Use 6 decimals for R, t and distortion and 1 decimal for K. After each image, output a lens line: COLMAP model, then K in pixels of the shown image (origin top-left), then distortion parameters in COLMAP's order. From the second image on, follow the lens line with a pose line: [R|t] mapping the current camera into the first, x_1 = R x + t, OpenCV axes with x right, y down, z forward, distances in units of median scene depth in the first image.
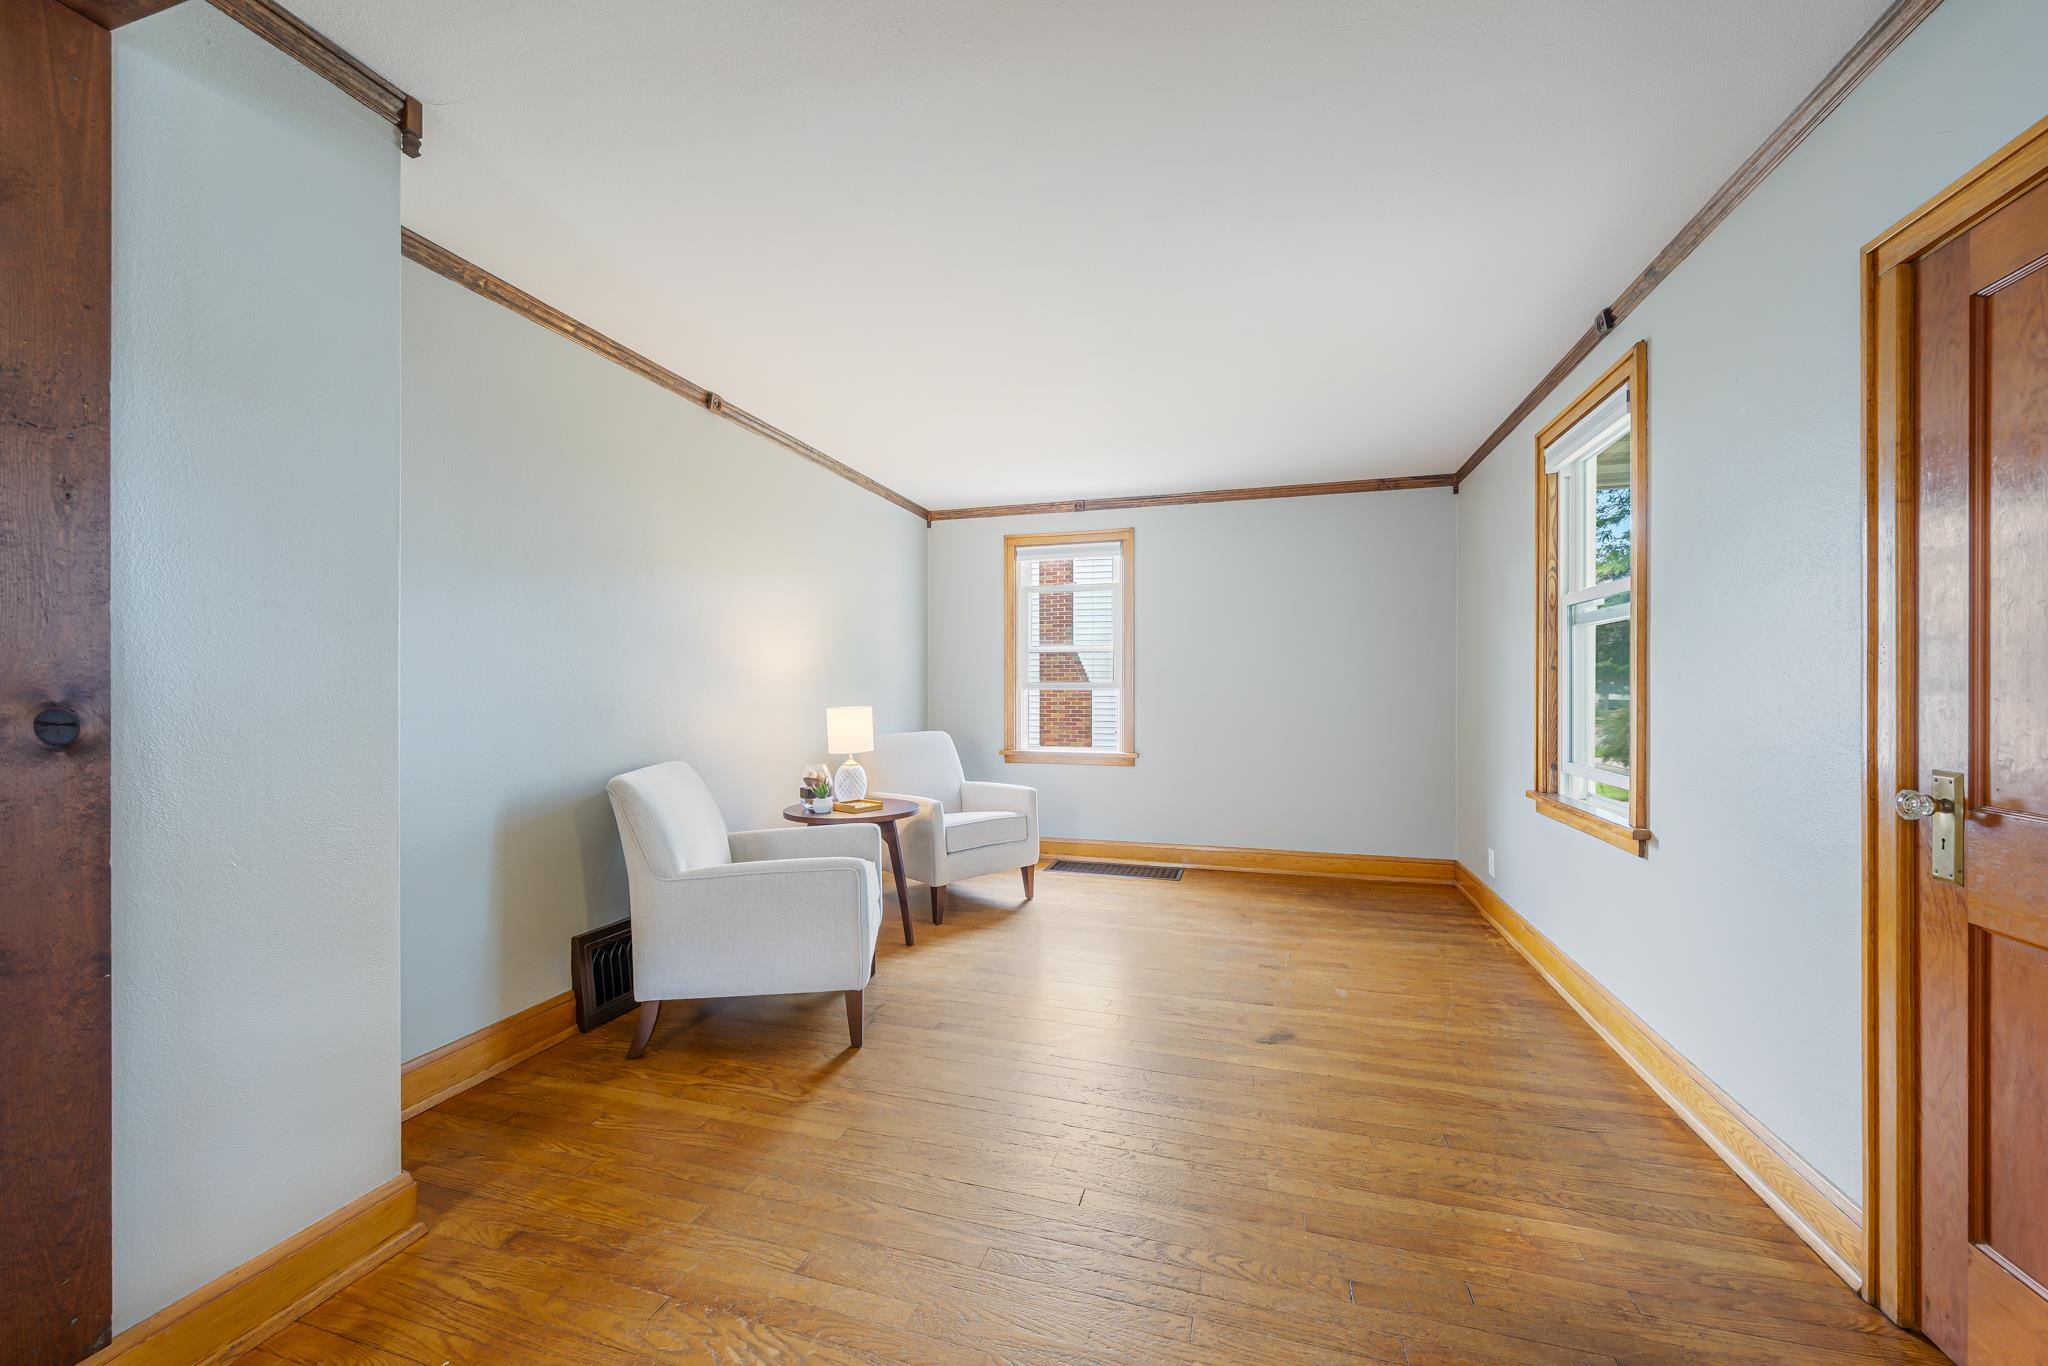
lens RADIAL K [[769.3, 0, 1032.4], [0, 769.3, 688.1], [0, 0, 1]] dist [-0.000418, -0.000141]
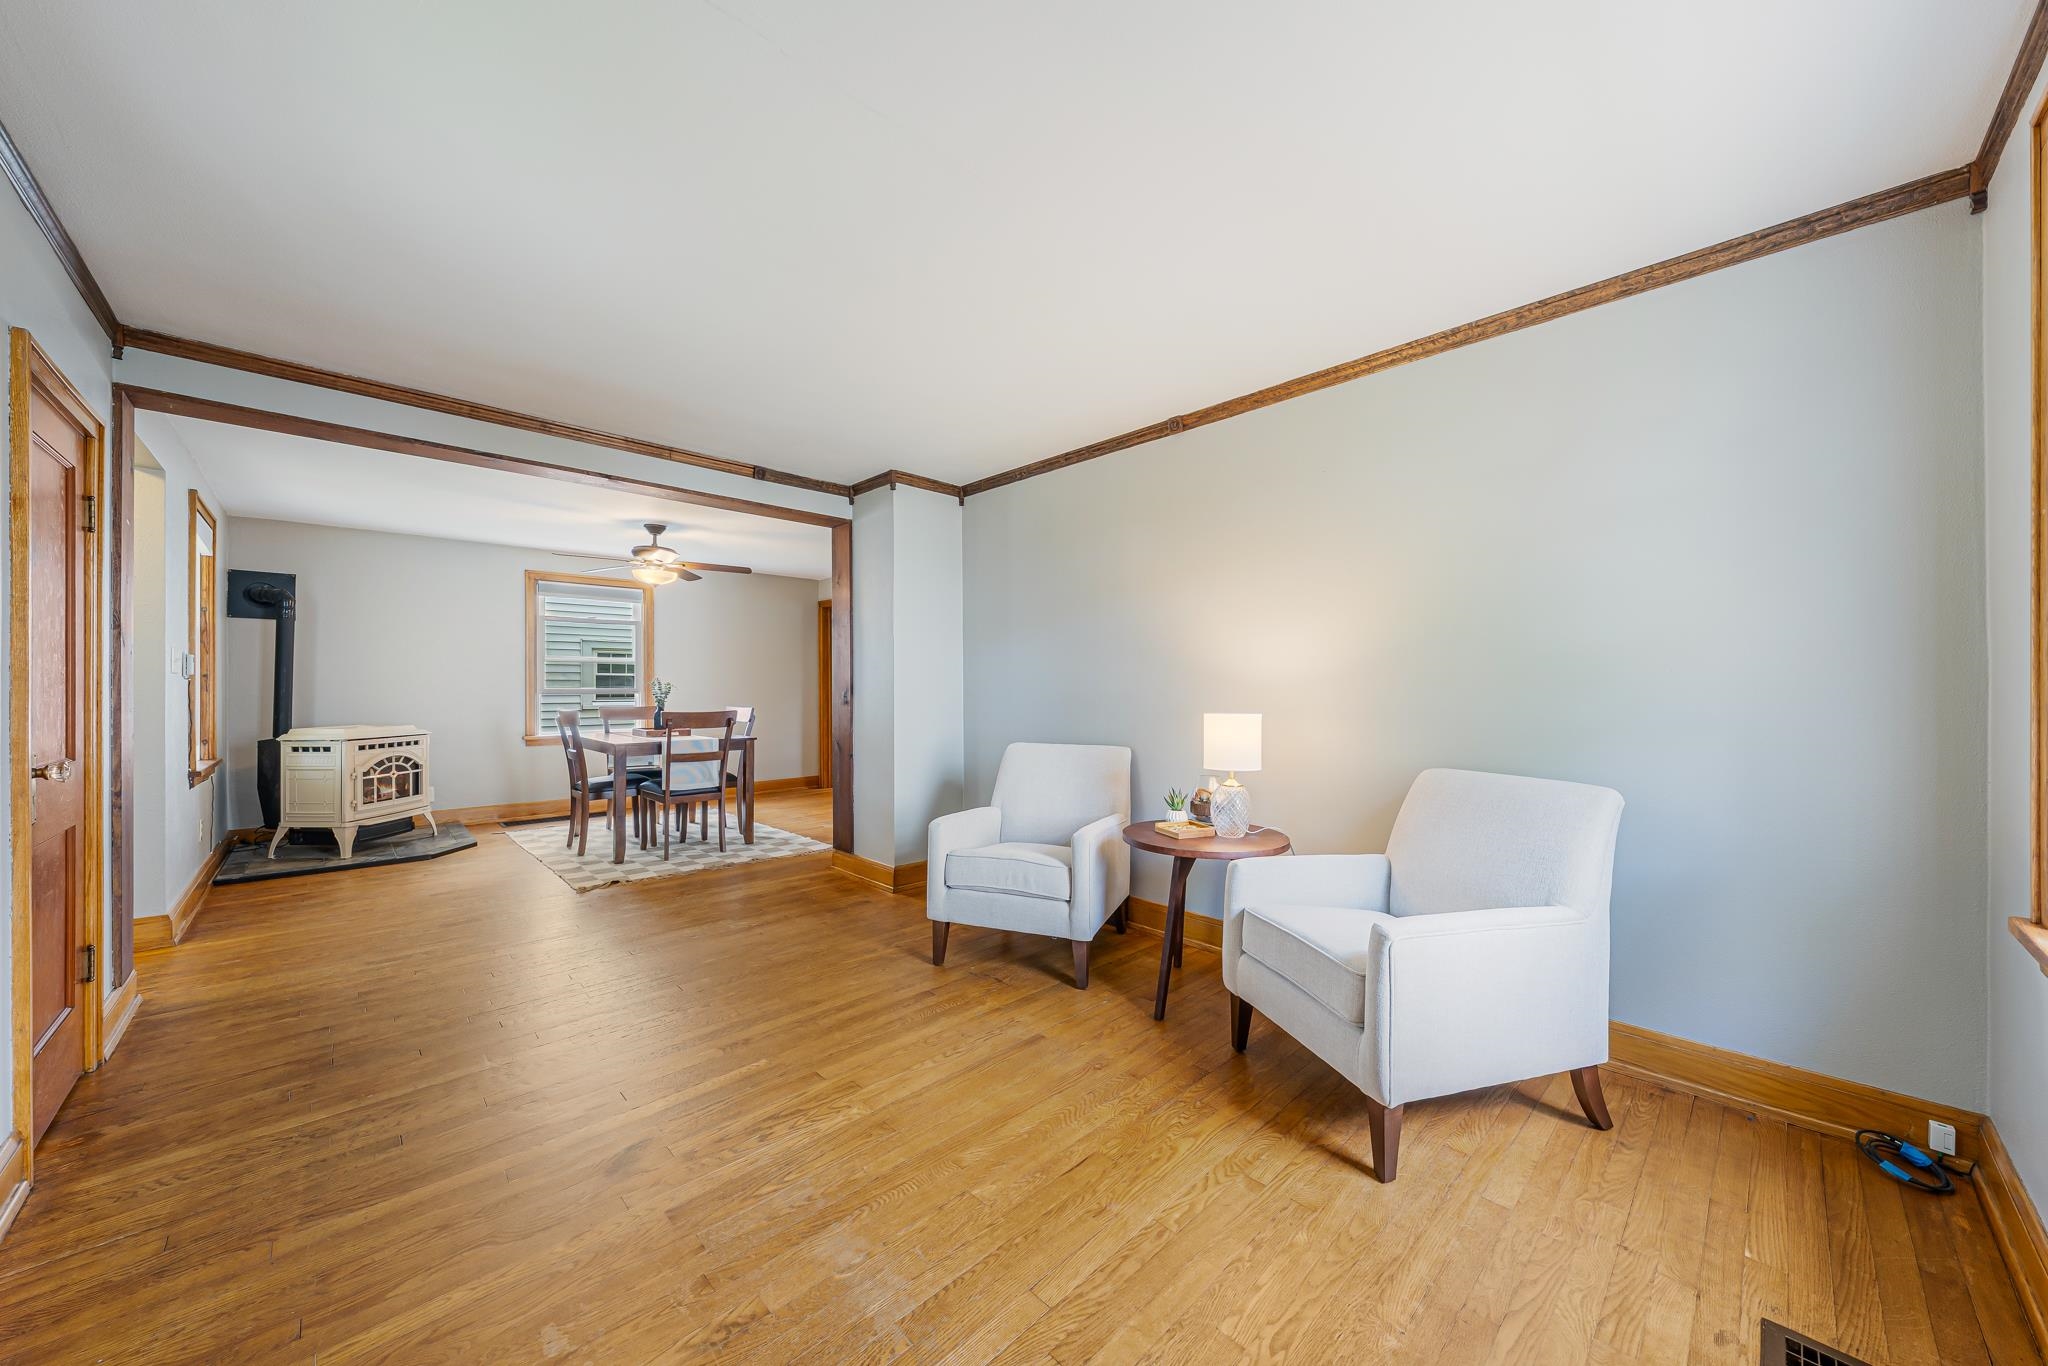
lens RADIAL K [[714.9, 0, 1015.5], [0, 714.9, 683.0], [0, 0, 1]] dist [0.000452, 0.000084]
pose [[-0.501269, -0.001634, -0.865290, 0.718890], [0.002075, 0.999993, -0.003091, -0.005018], [0.865289, -0.003345, -0.501262, 1.644893]]
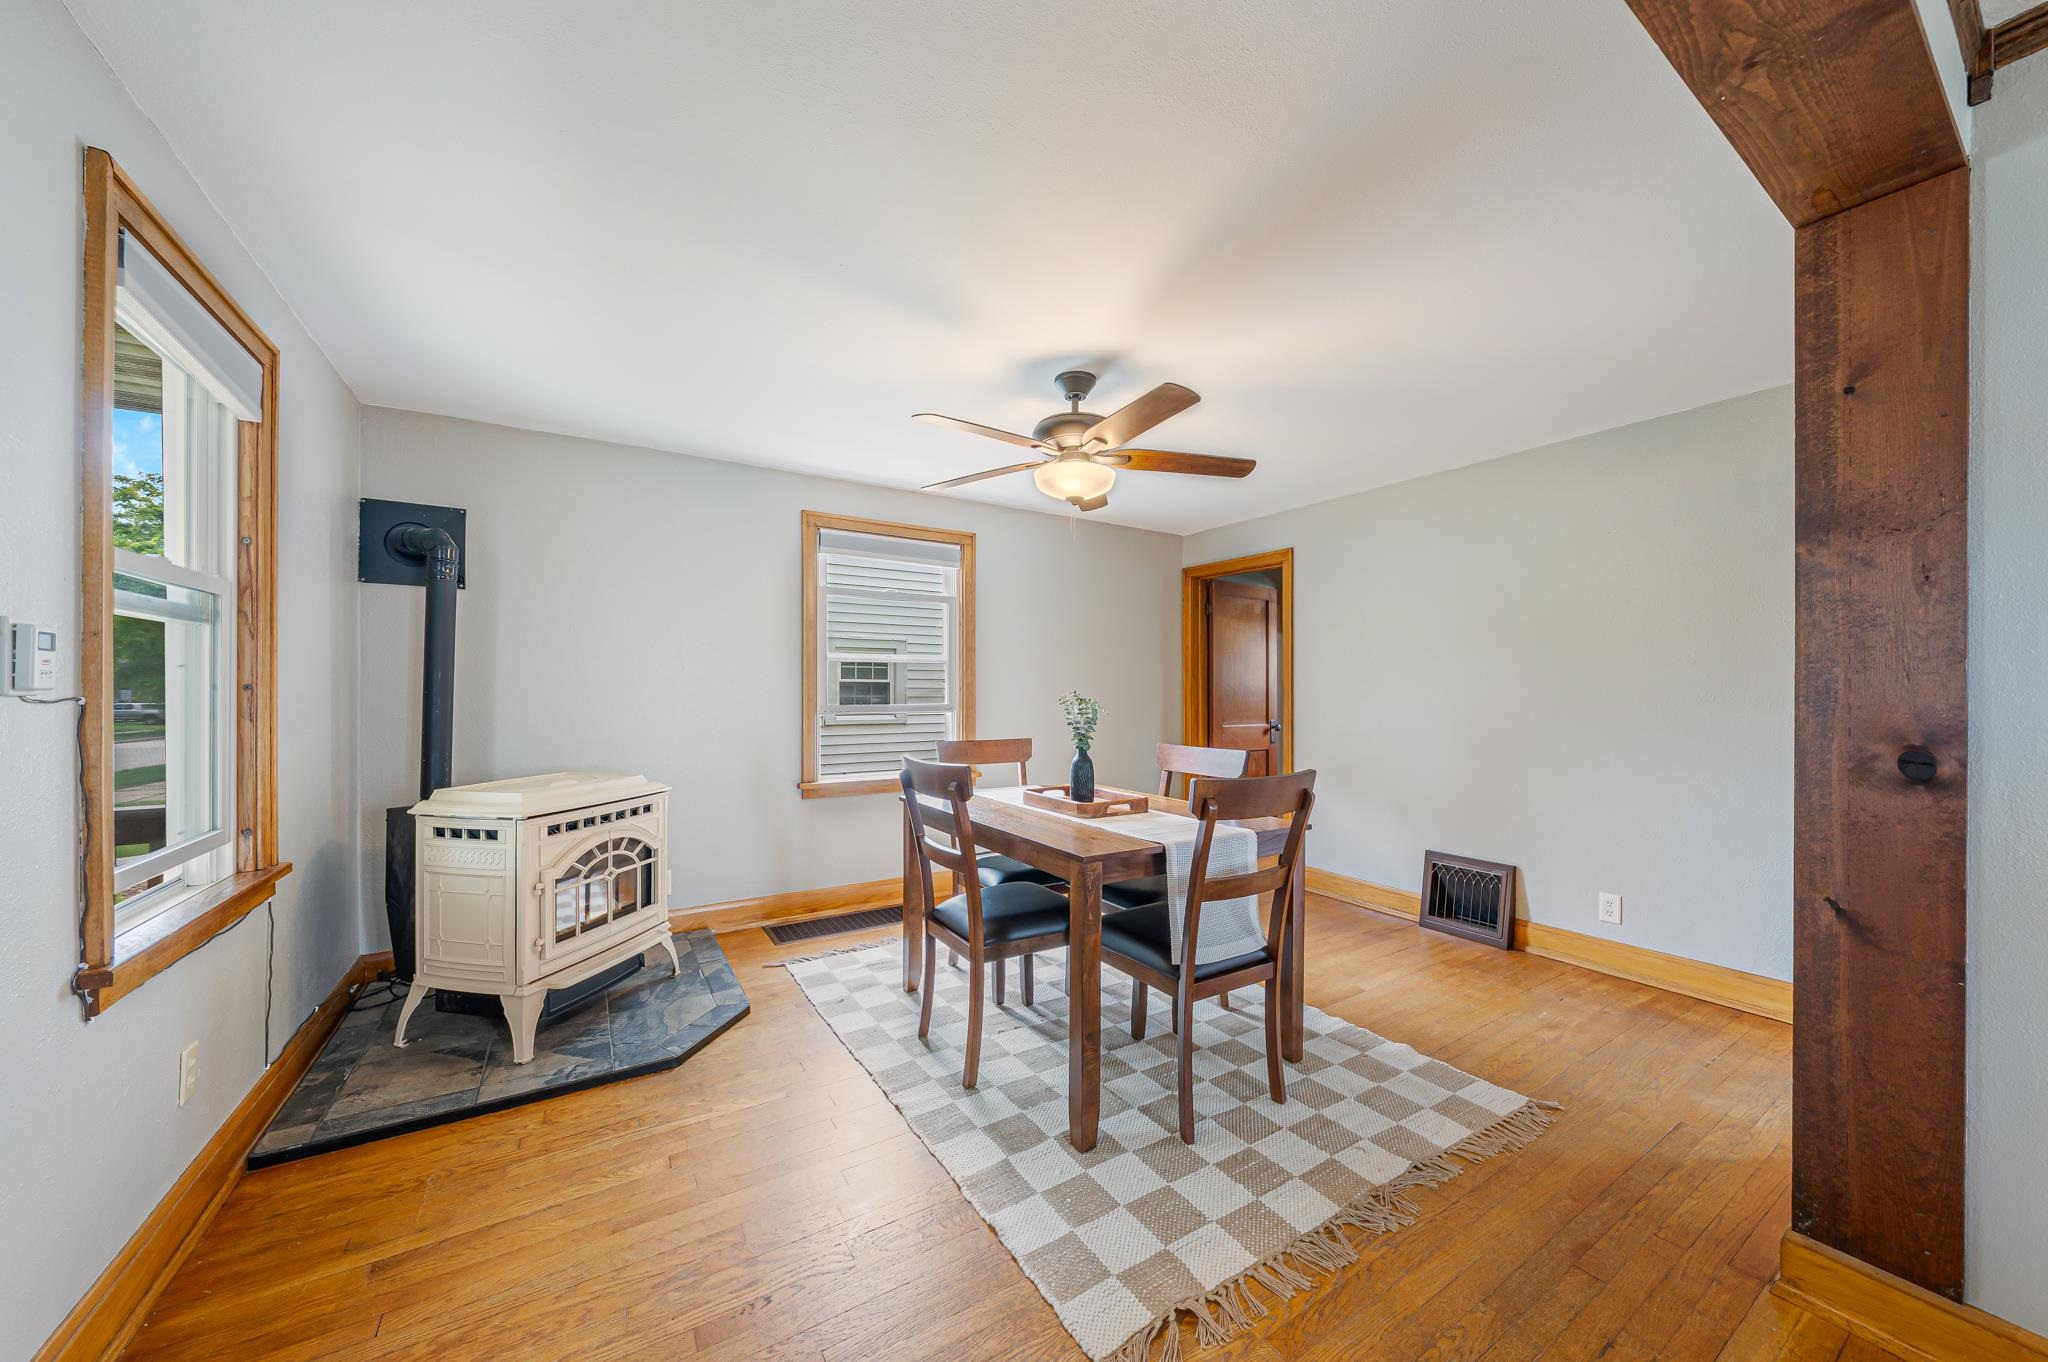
lens RADIAL K [[714.9, 0, 1023.6], [0, 714.9, 688.6], [0, 0, 1]] dist [-0.000744, -0.000214]
pose [[-0.664770, -0.001502, -0.747047, 0.244815], [-0.002225, 0.999998, -0.000031, -0.030887], [0.747045, 0.001642, -0.664771, 0.299709]]
